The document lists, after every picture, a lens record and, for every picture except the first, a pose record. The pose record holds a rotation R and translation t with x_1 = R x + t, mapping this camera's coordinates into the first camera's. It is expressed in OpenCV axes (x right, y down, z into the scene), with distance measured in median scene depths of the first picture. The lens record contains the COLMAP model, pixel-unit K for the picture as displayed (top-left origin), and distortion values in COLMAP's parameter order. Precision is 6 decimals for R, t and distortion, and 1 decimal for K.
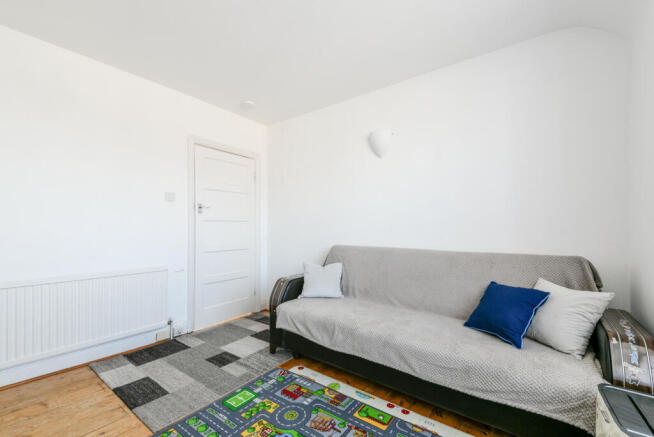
lens RADIAL K [[273.3, 0, 327.1], [0, 273.3, 220.5], [0, 0, 1]] dist [-0.027378, 0.000011]
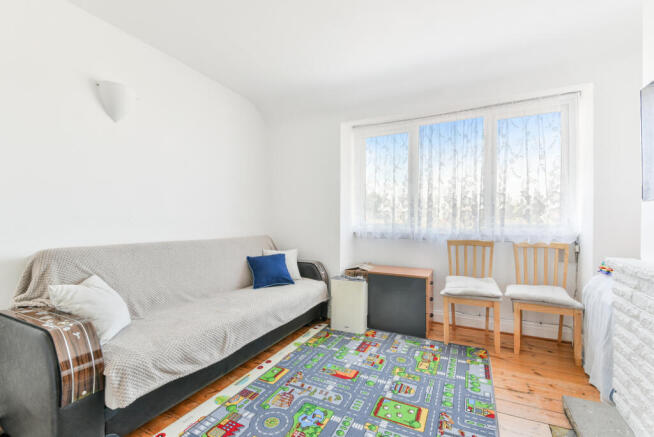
lens RADIAL K [[289.2, 0, 326.4], [0, 289.2, 219.5], [0, 0, 1]] dist [0.004822, -0.004709]
pose [[-0.173957, -0.011642, 0.984684, -0.677444], [-0.028494, 0.999571, 0.006785, 0.005654], [-0.984341, -0.026877, -0.174214, 0.596273]]
